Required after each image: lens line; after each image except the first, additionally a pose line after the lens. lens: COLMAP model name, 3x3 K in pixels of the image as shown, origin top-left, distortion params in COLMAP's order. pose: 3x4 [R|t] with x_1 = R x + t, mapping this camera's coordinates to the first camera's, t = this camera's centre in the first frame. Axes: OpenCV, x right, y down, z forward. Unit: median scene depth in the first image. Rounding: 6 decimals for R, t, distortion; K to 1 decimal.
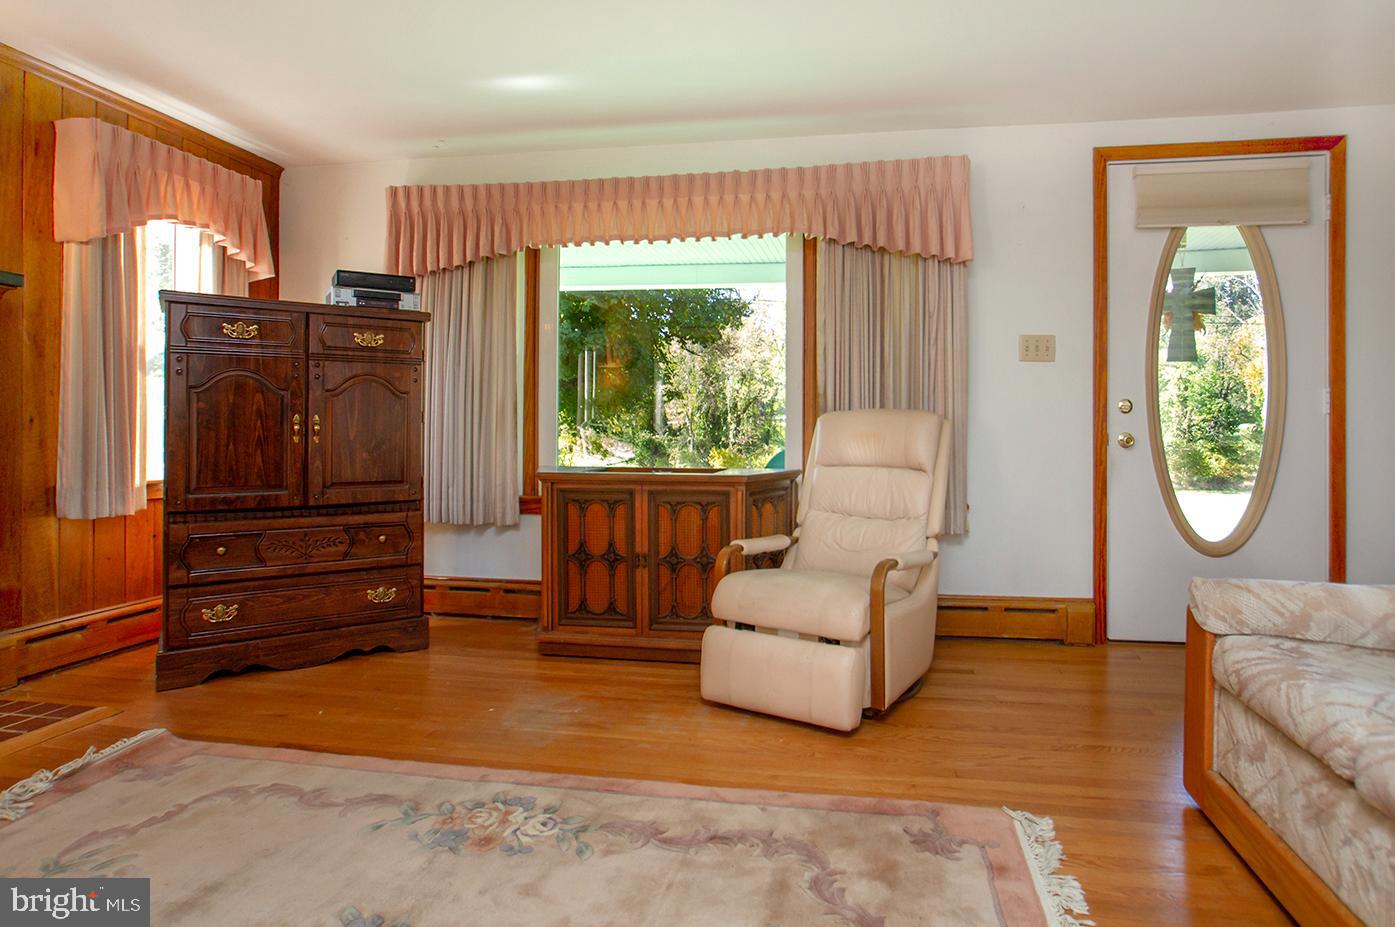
lens RADIAL K [[777.5, 0, 706.4], [0, 777.5, 424.9], [0, 0, 1]] dist [-0.052863, 0.043950]
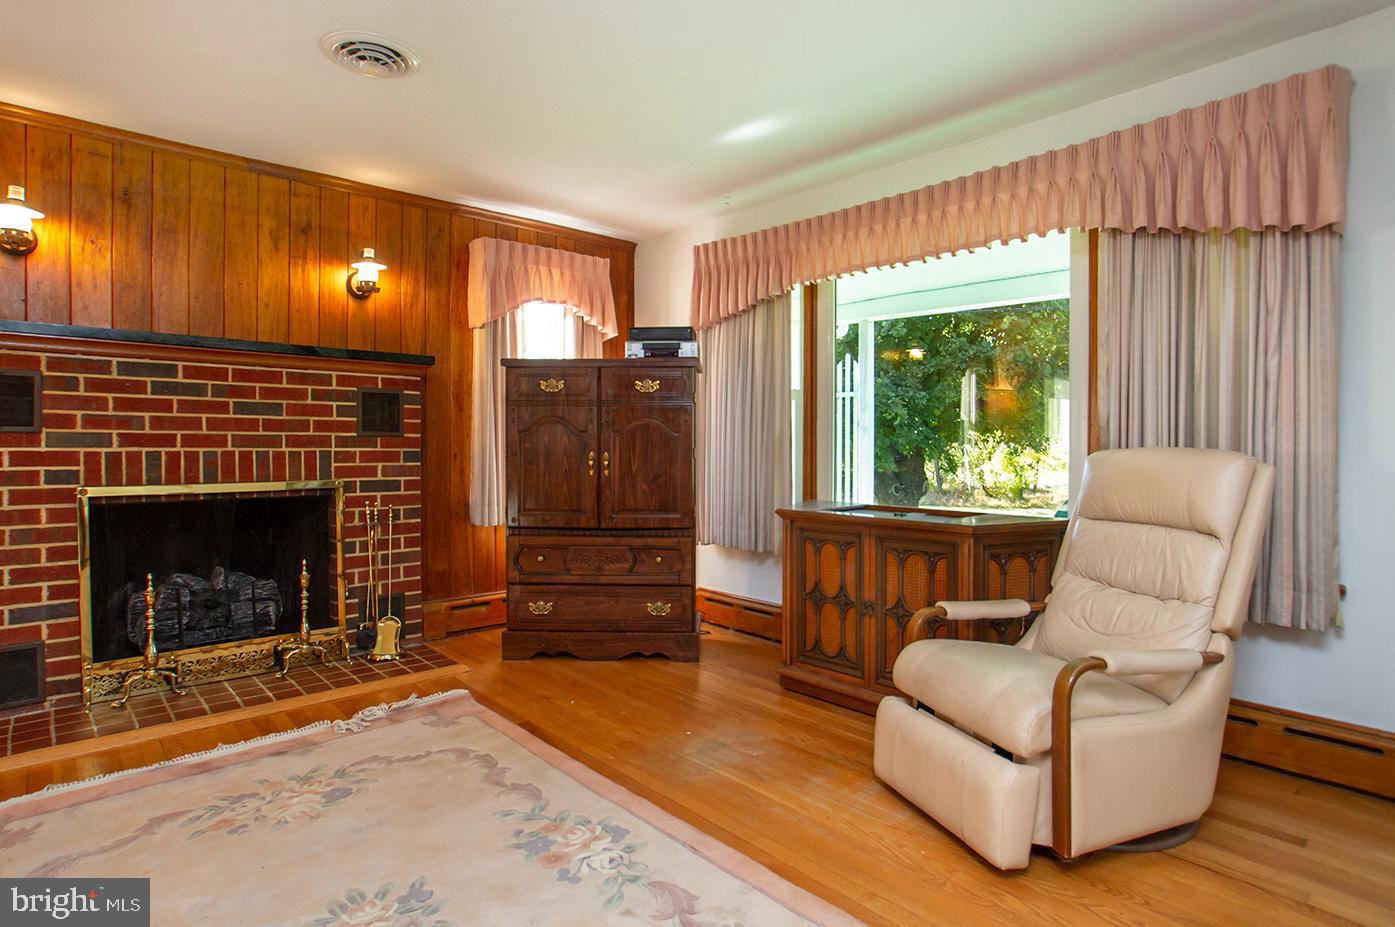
lens RADIAL K [[729.3, 0, 718.2], [0, 729.3, 444.9], [0, 0, 1]] dist [-0.052406, 0.033767]
pose [[0.798632, 0.001266, -0.601819, 0.305770], [0.005323, 0.999944, 0.009167, -0.032800], [0.601797, -0.010525, 0.798580, 0.195224]]
